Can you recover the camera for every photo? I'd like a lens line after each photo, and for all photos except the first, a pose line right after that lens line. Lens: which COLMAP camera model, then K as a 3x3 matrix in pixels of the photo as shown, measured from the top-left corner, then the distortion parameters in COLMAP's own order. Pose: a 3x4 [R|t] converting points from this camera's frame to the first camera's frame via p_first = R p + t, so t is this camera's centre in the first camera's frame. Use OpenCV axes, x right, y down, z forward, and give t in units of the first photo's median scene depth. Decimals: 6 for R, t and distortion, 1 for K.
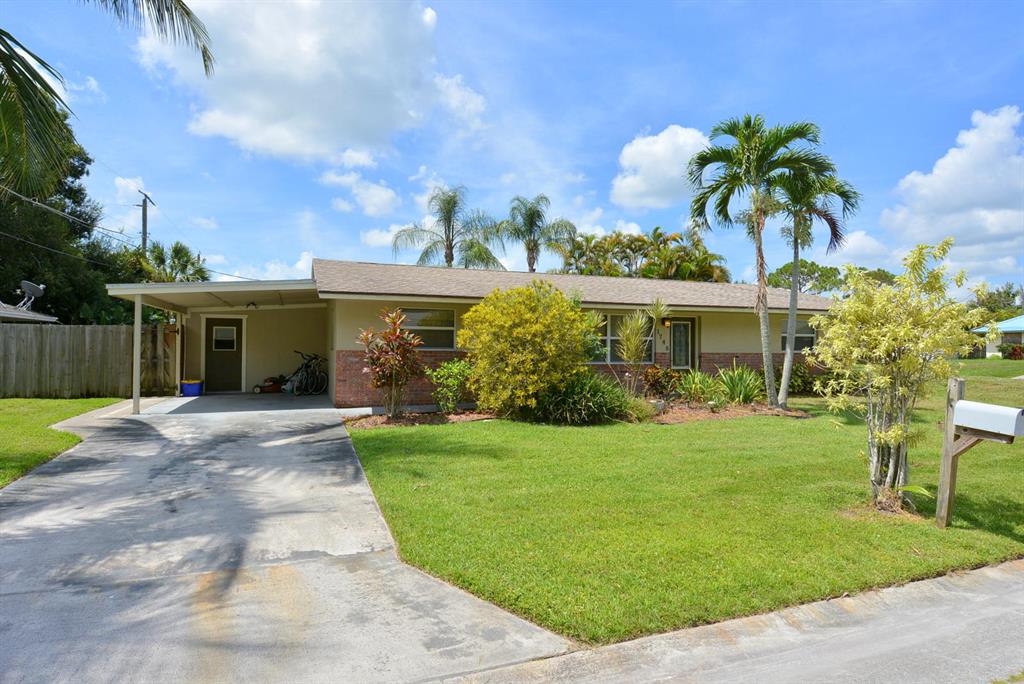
lens RADIAL K [[585.5, 0, 525.4], [0, 585.5, 336.6], [0, 0, 1]] dist [-0.027316, -0.000245]
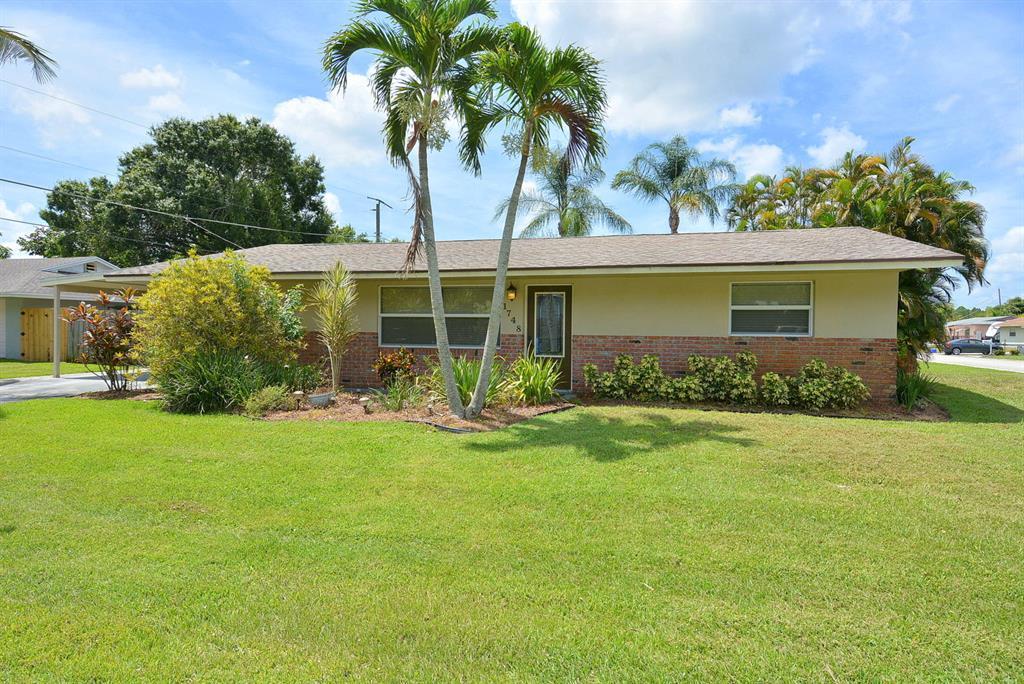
lens RADIAL K [[626.2, 0, 512.0], [0, 626.2, 342.0], [0, 0, 1]] dist [0.031755, -0.001155]
pose [[0.775867, 0.015832, -0.630698, 0.390086], [0.004379, 0.999526, 0.030478, 0.005120], [0.630881, -0.026409, 0.775430, 0.196083]]
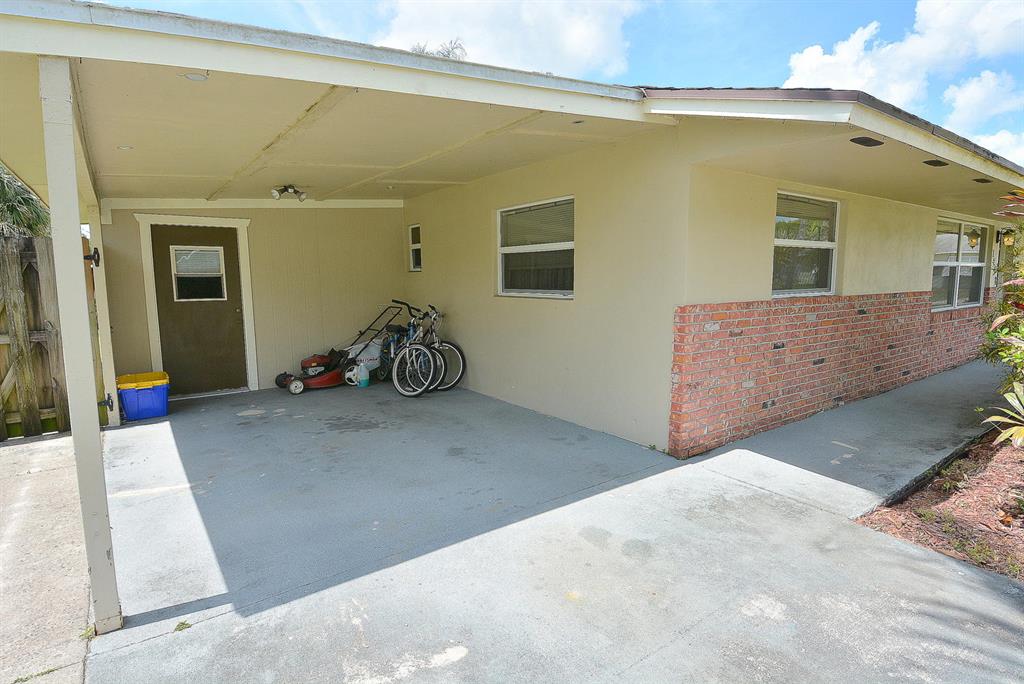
lens RADIAL K [[572.7, 0, 515.4], [0, 572.7, 342.8], [0, 0, 1]] dist [0.060519, -0.065197]
pose [[0.973422, -0.041816, 0.225167, -0.208175], [0.010635, 0.990382, 0.137948, -0.001500], [-0.228770, -0.131887, 0.964505, 0.279327]]
